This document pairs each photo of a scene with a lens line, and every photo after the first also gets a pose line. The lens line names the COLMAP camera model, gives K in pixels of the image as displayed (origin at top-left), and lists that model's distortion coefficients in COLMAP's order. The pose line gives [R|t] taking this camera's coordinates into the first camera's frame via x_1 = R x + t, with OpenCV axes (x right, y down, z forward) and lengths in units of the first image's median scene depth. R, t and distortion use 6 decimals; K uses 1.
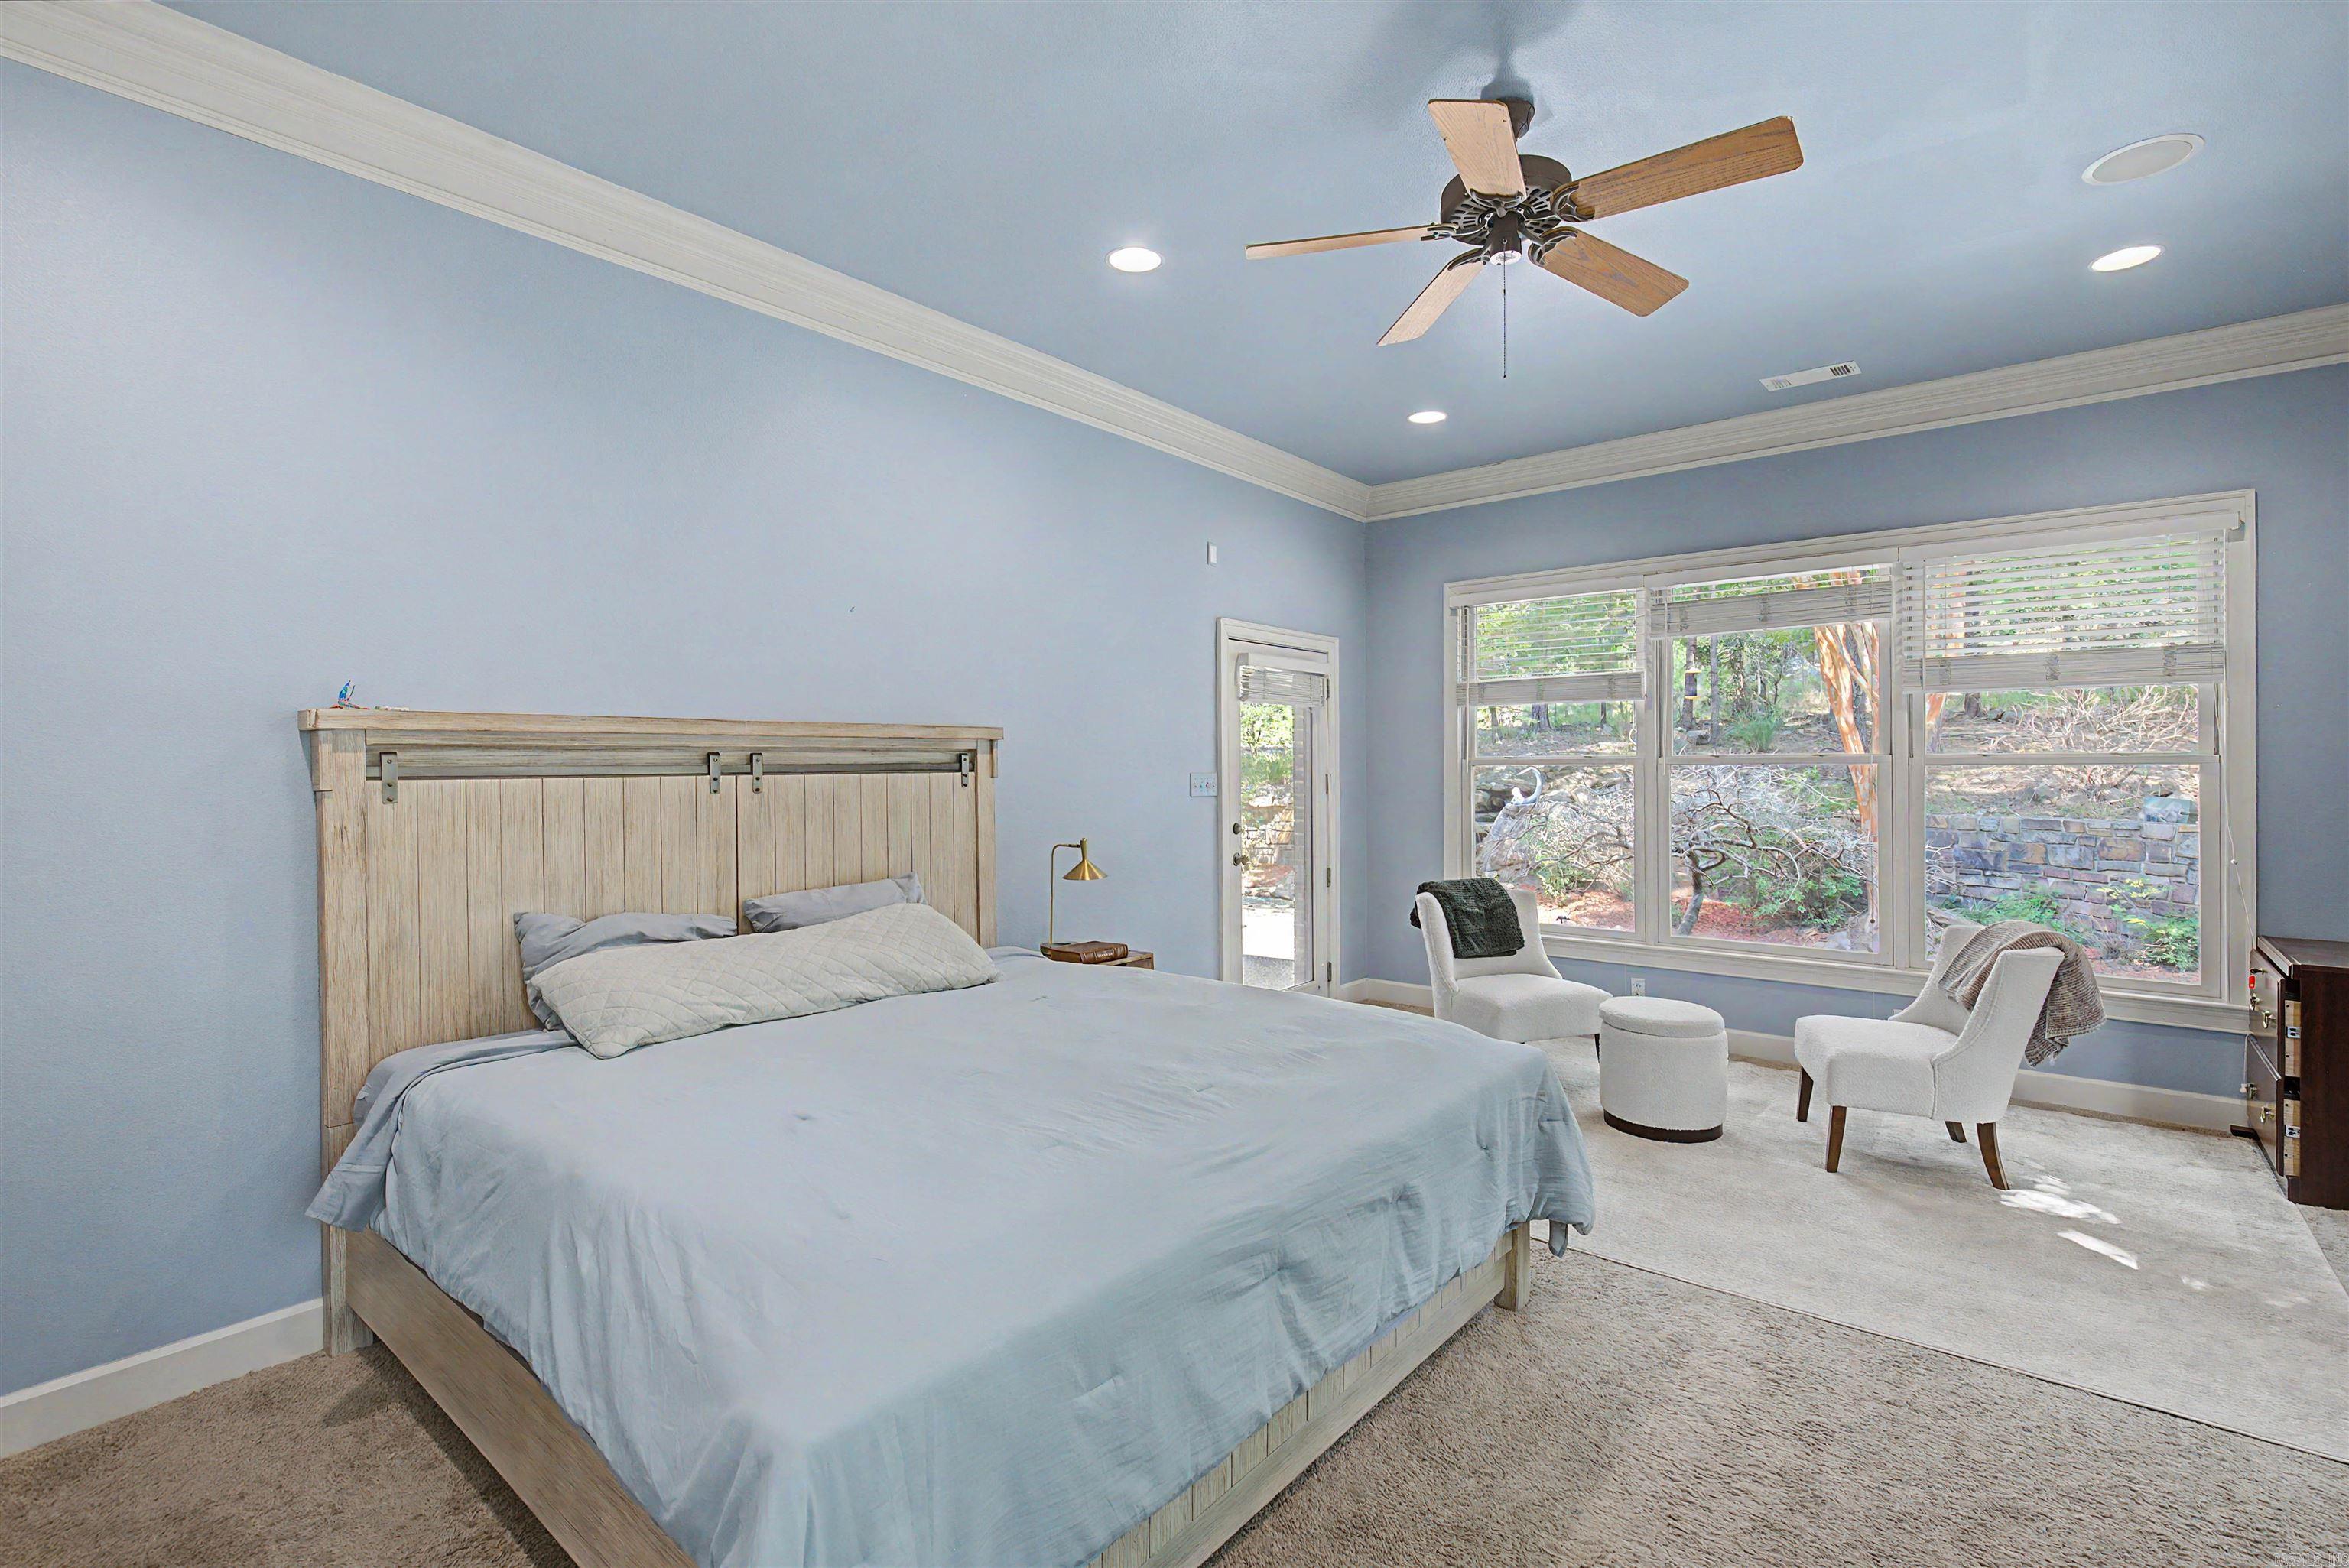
lens RADIAL K [[1089.5, 0, 1175.4], [0, 1089.5, 819.3], [0, 0, 1]] dist [0.001271, 0.000062]
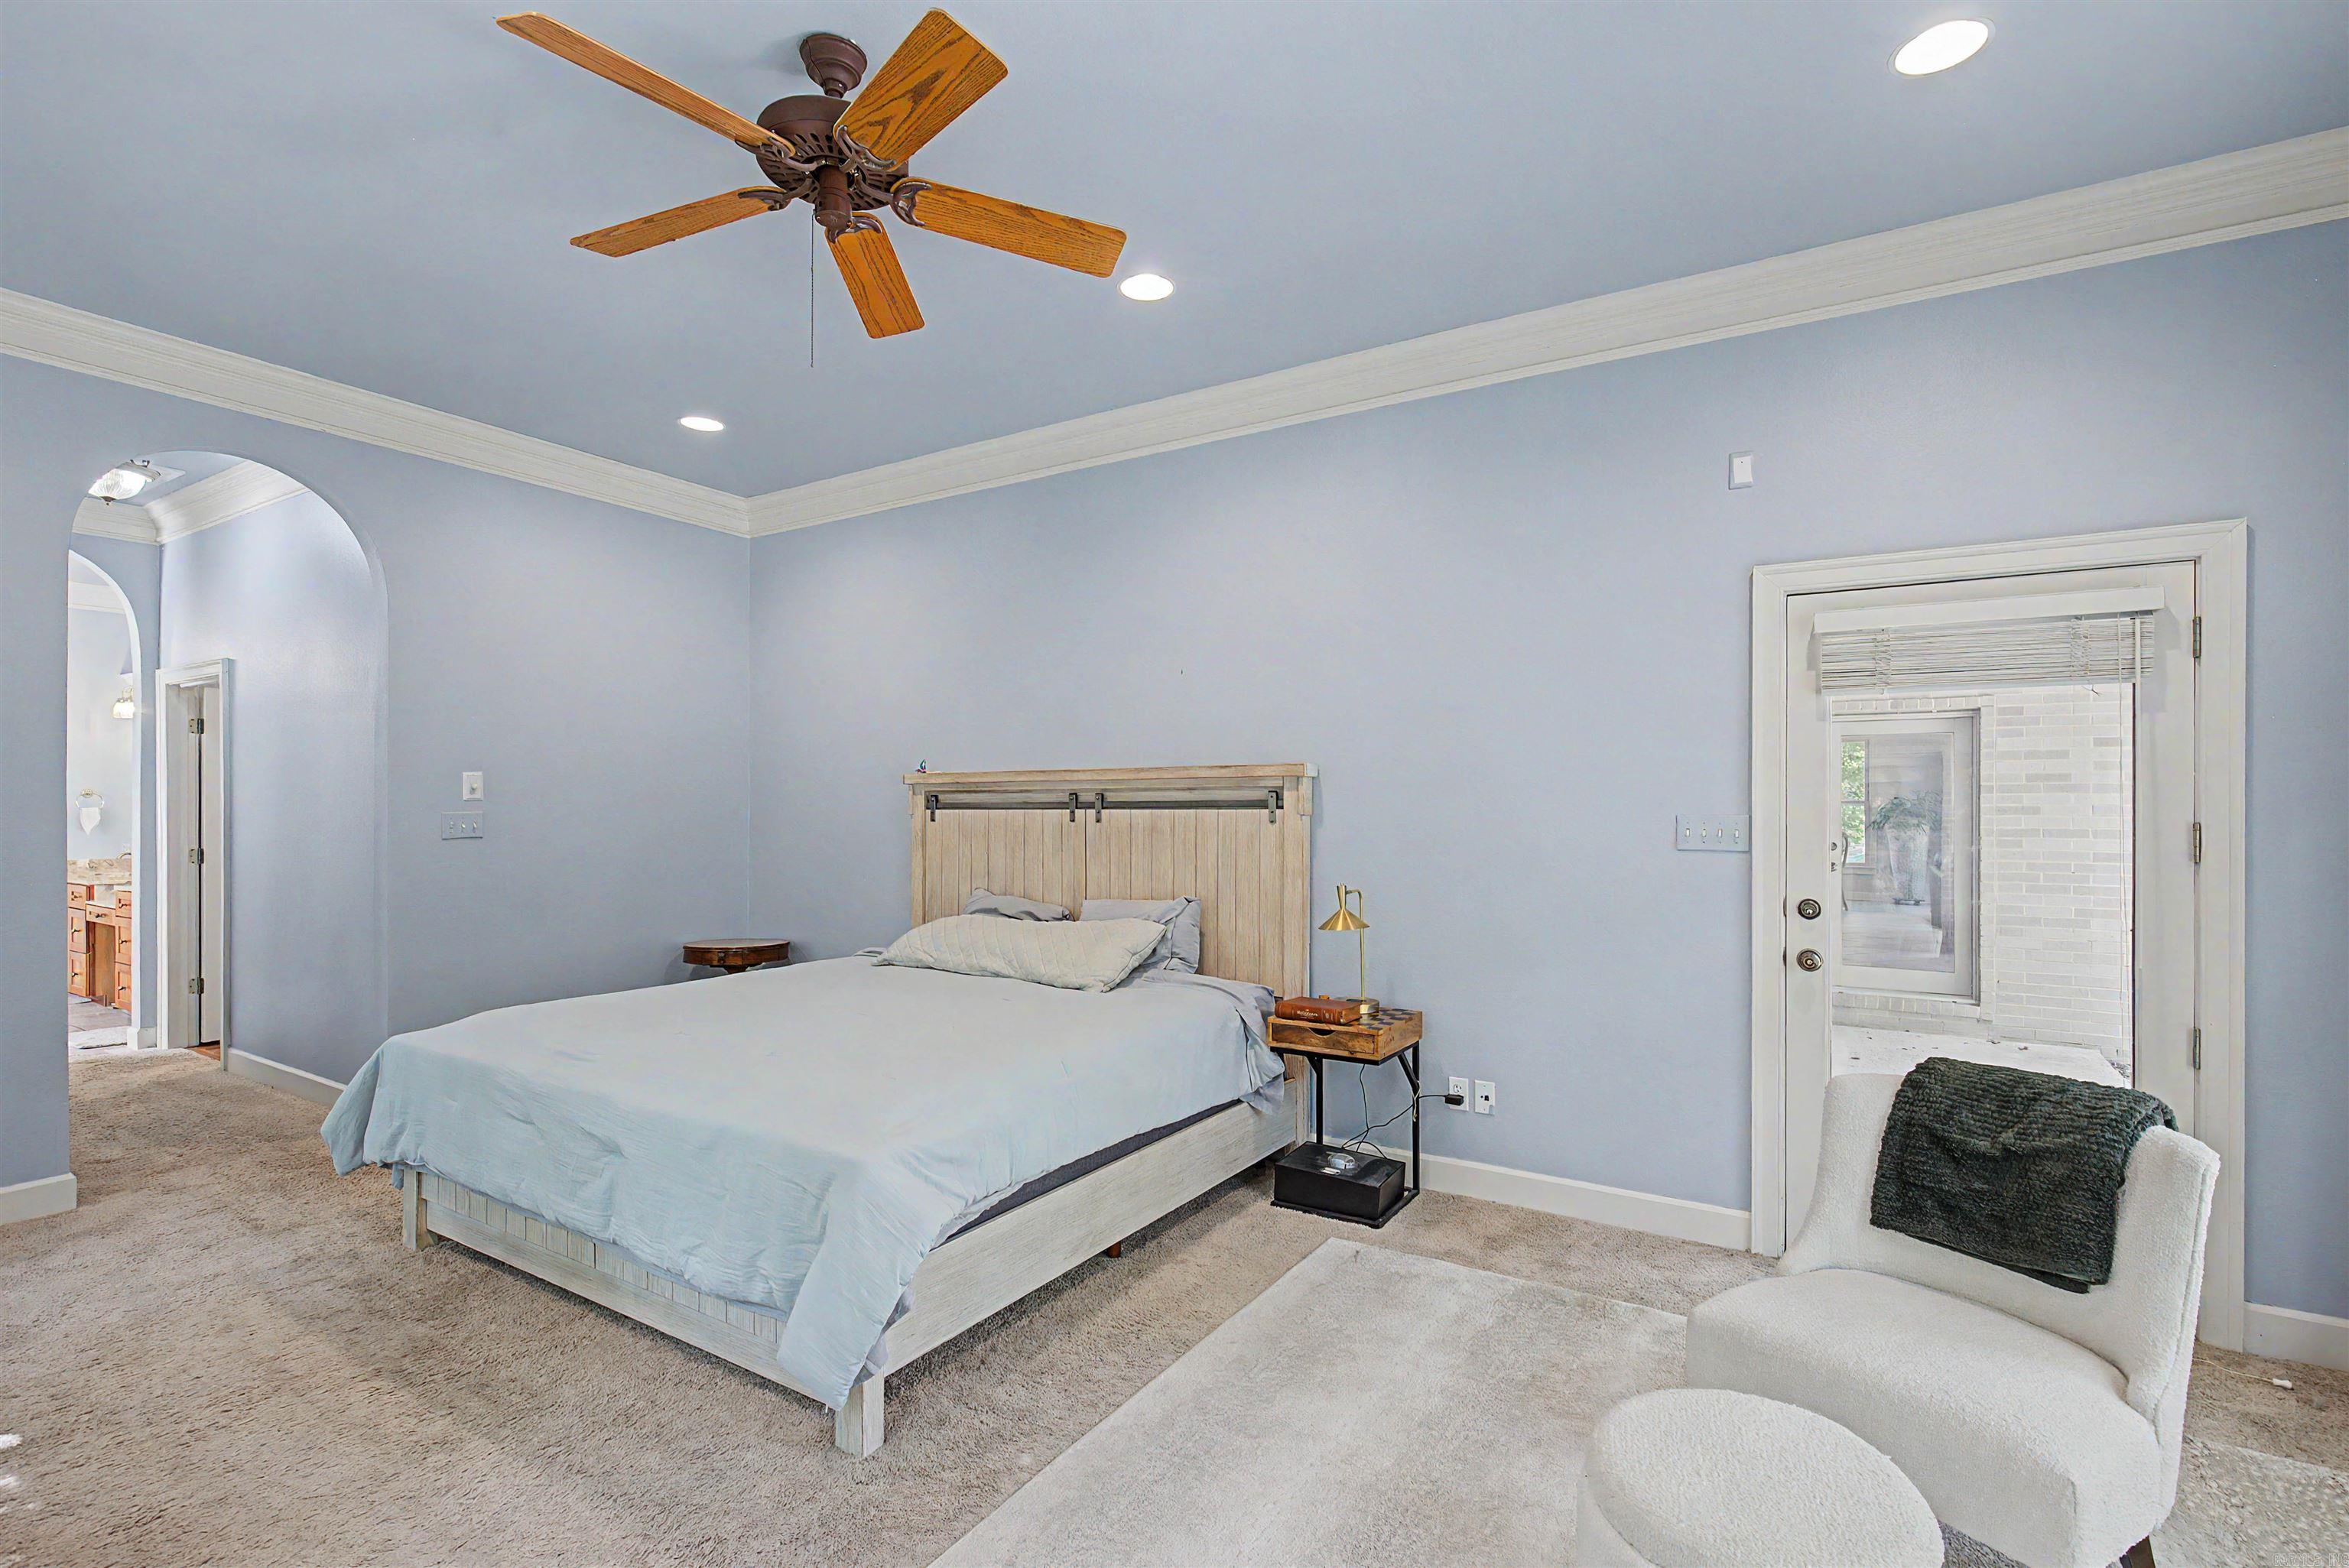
lens RADIAL K [[1089.5, 0, 1175.4], [0, 1089.5, 819.3], [0, 0, 1]] dist [0.001271, 0.000062]
pose [[0.124231, 0.014510, -0.992147, 0.912851], [-0.051254, 0.998652, 0.008187, -0.041606], [0.990929, 0.049835, 0.124807, 0.876326]]
